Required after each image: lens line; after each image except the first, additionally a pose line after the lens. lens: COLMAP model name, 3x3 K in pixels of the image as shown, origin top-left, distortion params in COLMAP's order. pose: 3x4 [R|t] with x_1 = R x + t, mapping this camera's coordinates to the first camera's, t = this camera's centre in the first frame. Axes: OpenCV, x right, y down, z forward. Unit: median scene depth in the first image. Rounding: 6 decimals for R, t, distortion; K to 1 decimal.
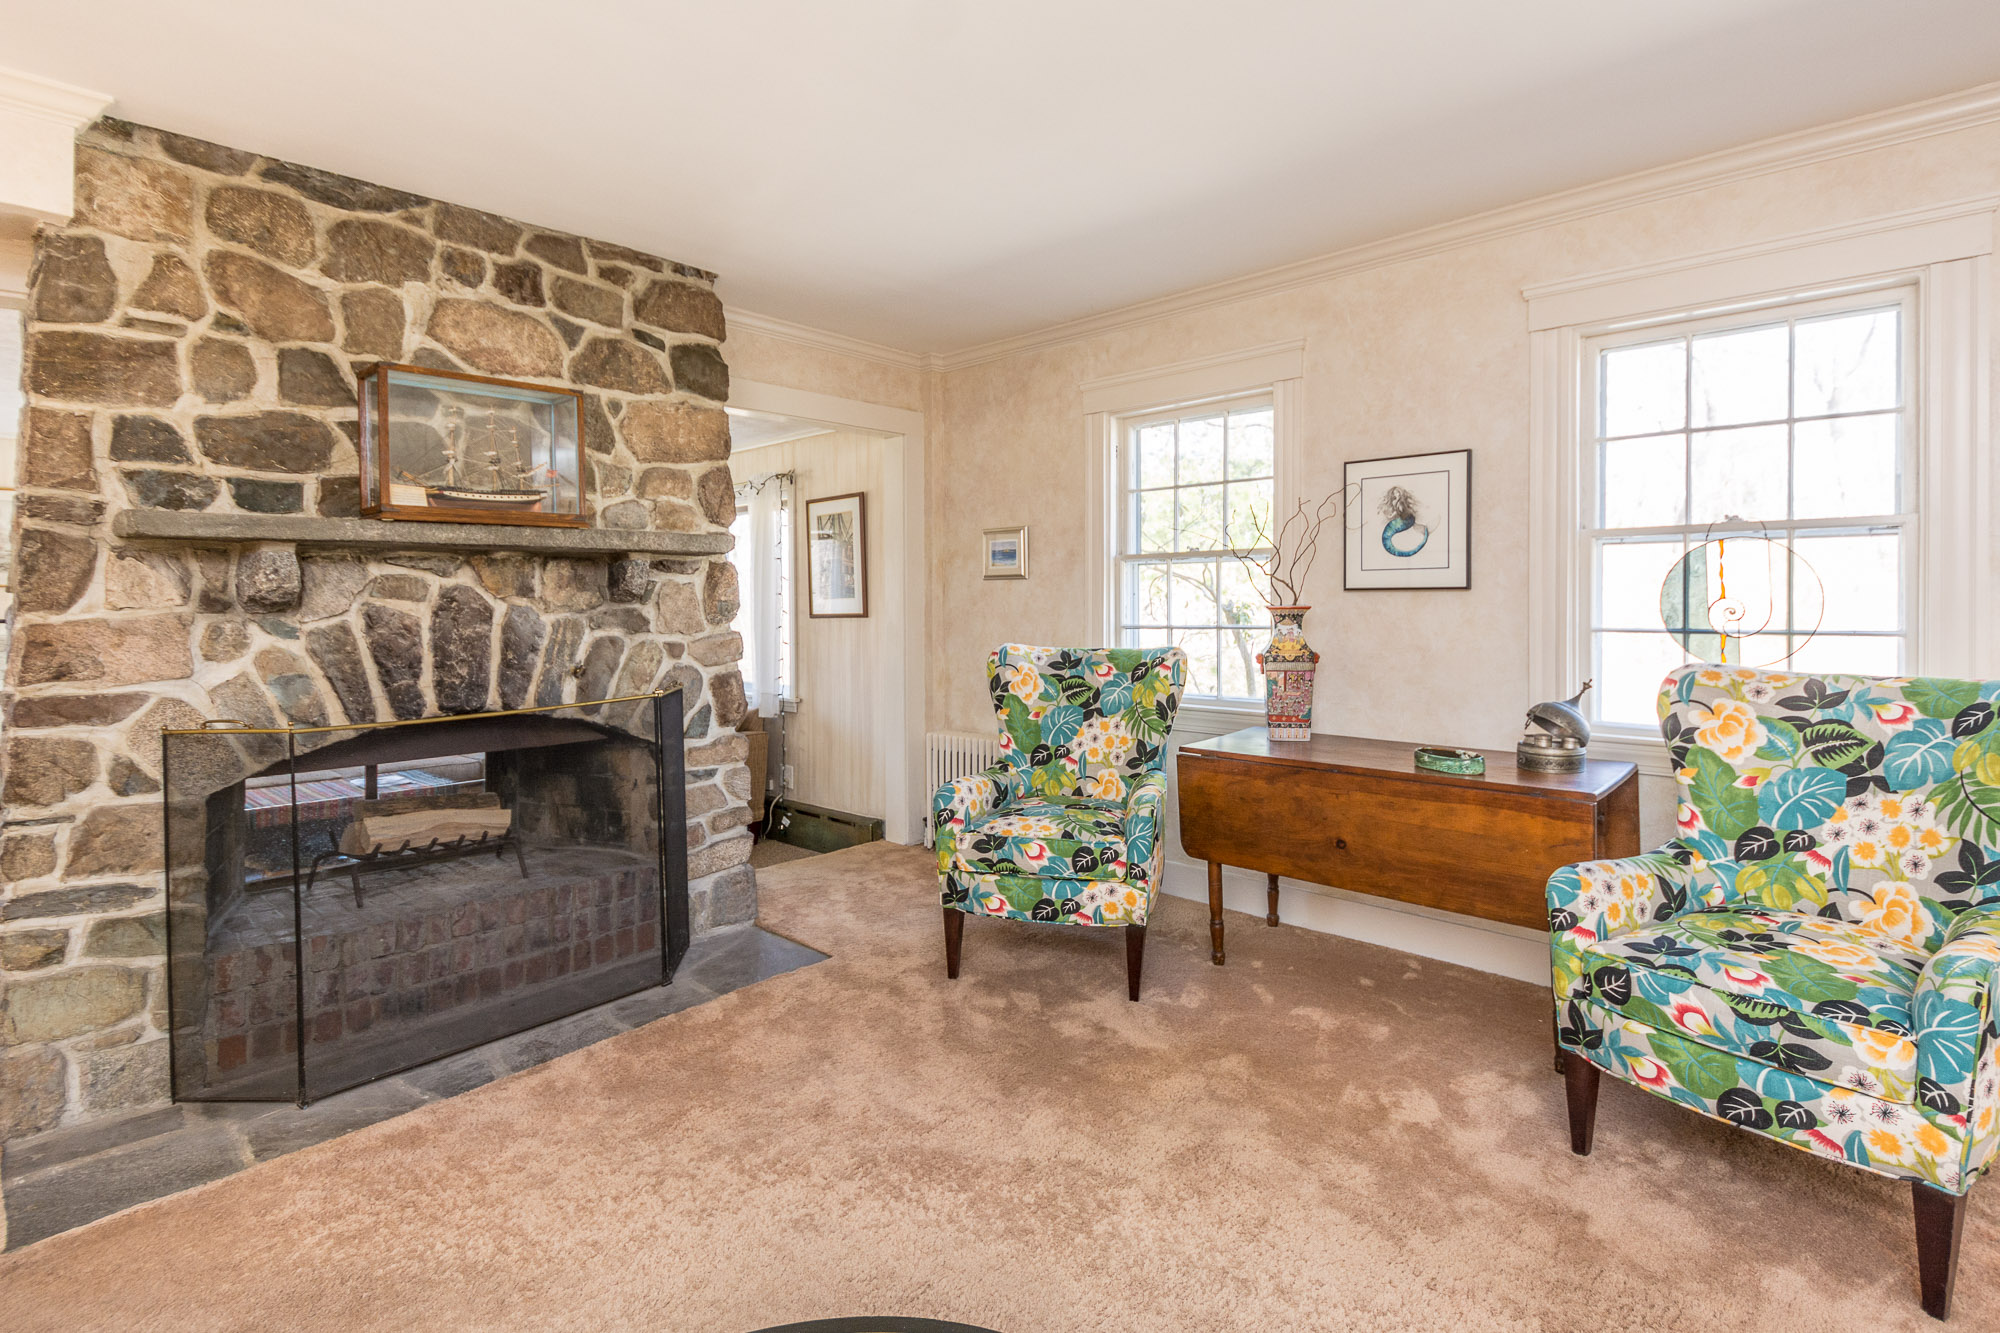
lens RADIAL K [[966.0, 0, 1001.3], [0, 966.0, 601.2], [0, 0, 1]] dist [0.010536, -0.010086]
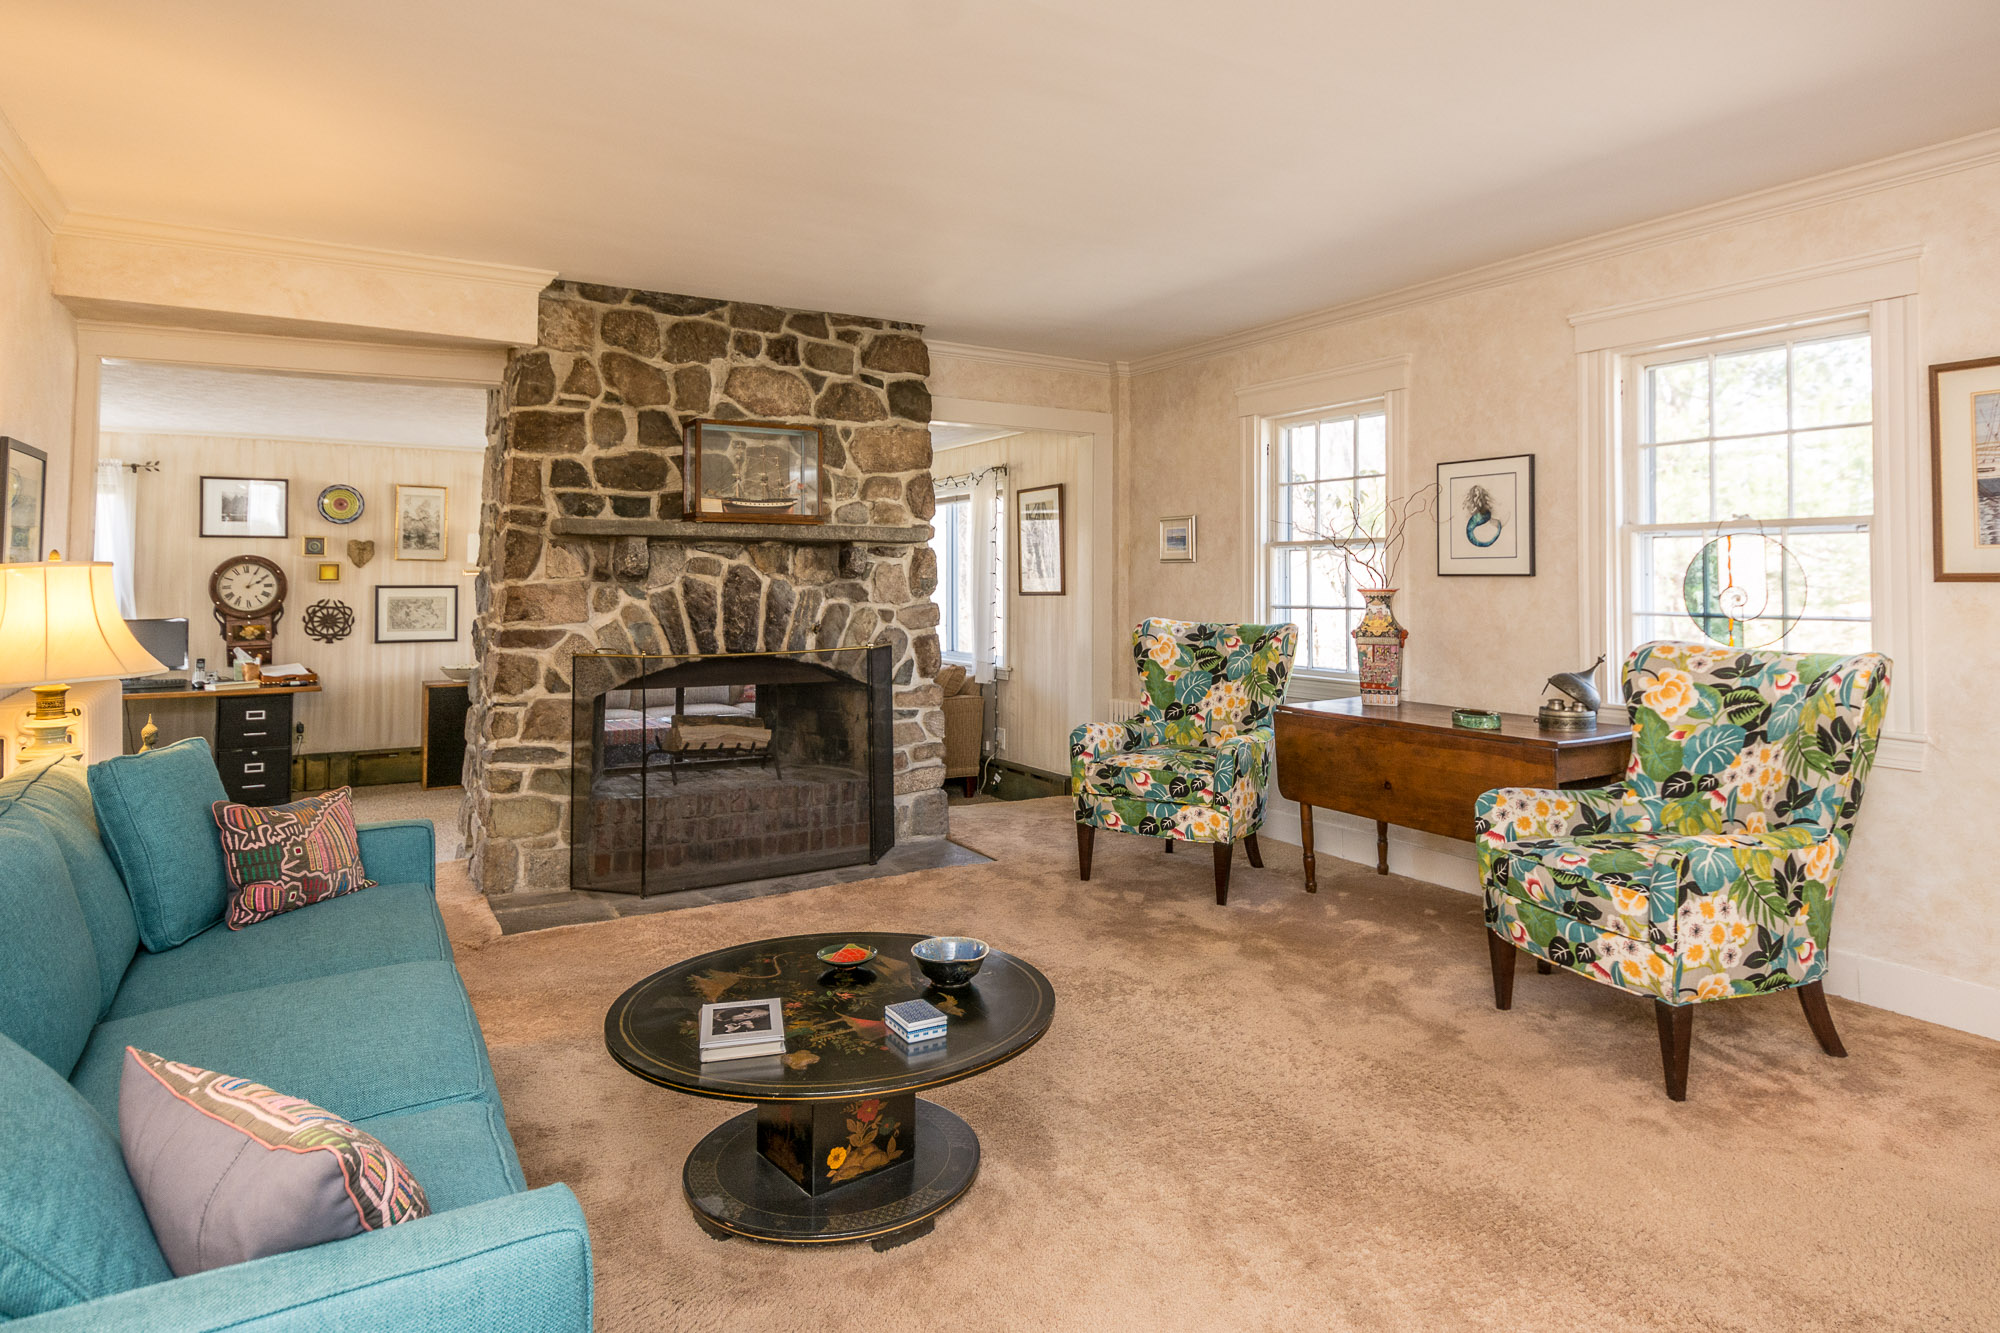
lens RADIAL K [[1137.0, 0, 997.1], [0, 1137.0, 550.6], [0, 0, 1]] dist [0.032554, -0.001873]
pose [[0.959477, 0.005344, -0.281738, 0.277671], [-0.013674, 0.999525, -0.027609, 0.003509], [0.281456, 0.030342, 0.959094, -0.506829]]
